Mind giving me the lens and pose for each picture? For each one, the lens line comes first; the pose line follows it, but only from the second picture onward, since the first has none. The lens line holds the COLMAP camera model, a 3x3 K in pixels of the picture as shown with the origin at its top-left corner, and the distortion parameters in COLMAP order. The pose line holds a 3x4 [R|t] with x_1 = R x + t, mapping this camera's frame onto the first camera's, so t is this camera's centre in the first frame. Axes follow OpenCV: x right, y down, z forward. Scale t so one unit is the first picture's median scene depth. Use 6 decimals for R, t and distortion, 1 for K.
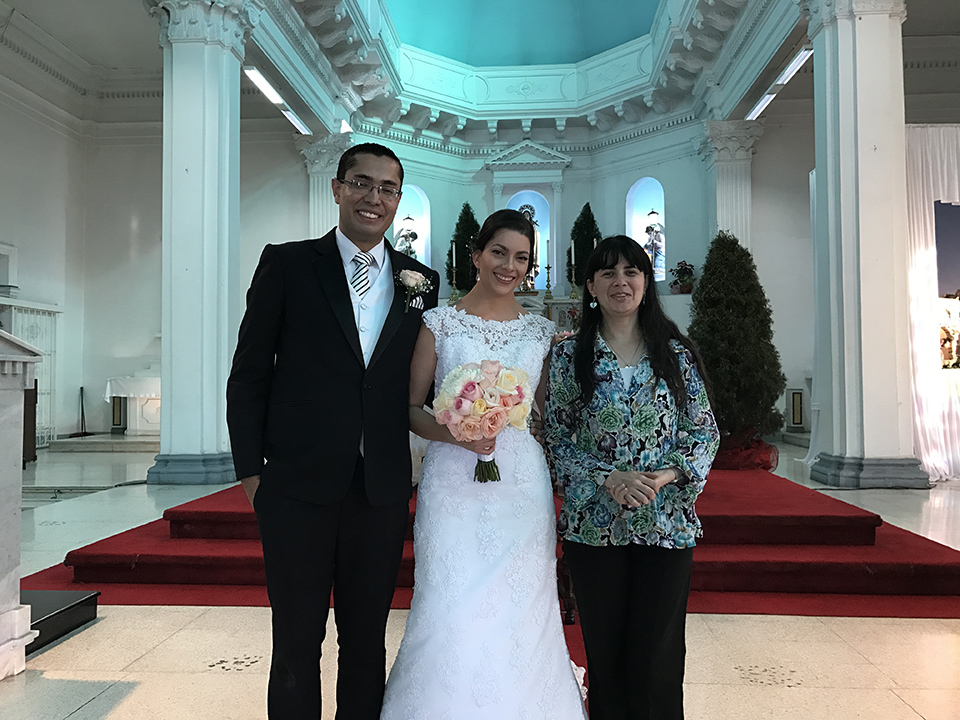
lens RADIAL K [[796.5, 0, 480.0], [0, 796.5, 360.0], [0, 0, 1]] dist [0.000439, 0.008000]
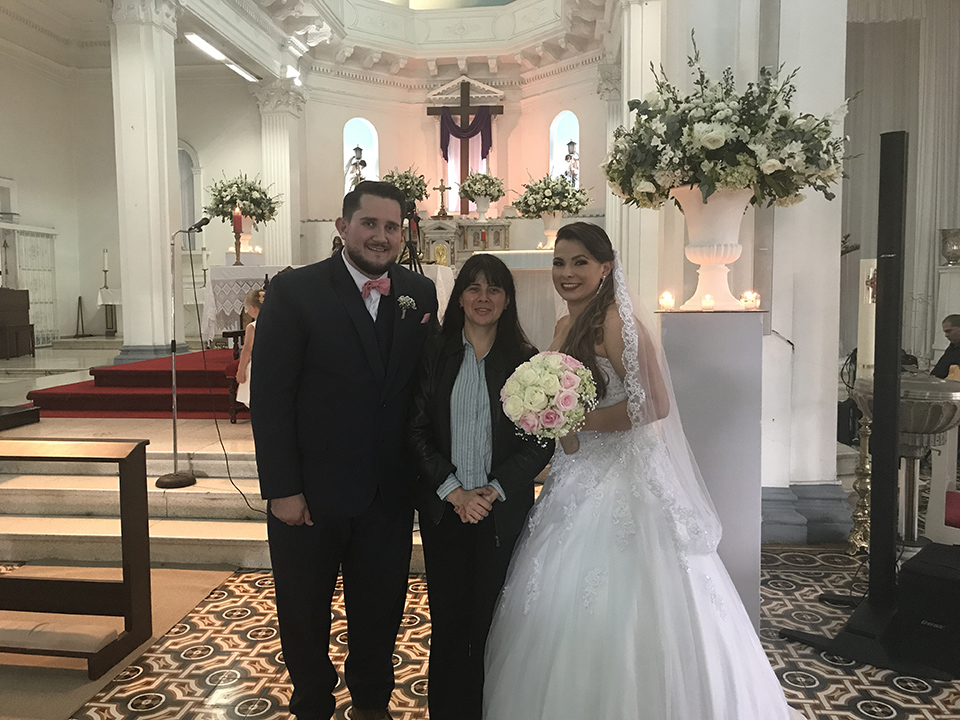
lens RADIAL K [[779.8, 0, 480.0], [0, 779.8, 360.0], [0, 0, 1]] dist [-0.032874, 0.066623]
pose [[0.999733, 0.000583, -0.023087, 0.122908], [0.002024, 0.993623, 0.112737, -0.002280], [0.023006, -0.112754, 0.993357, -0.153294]]
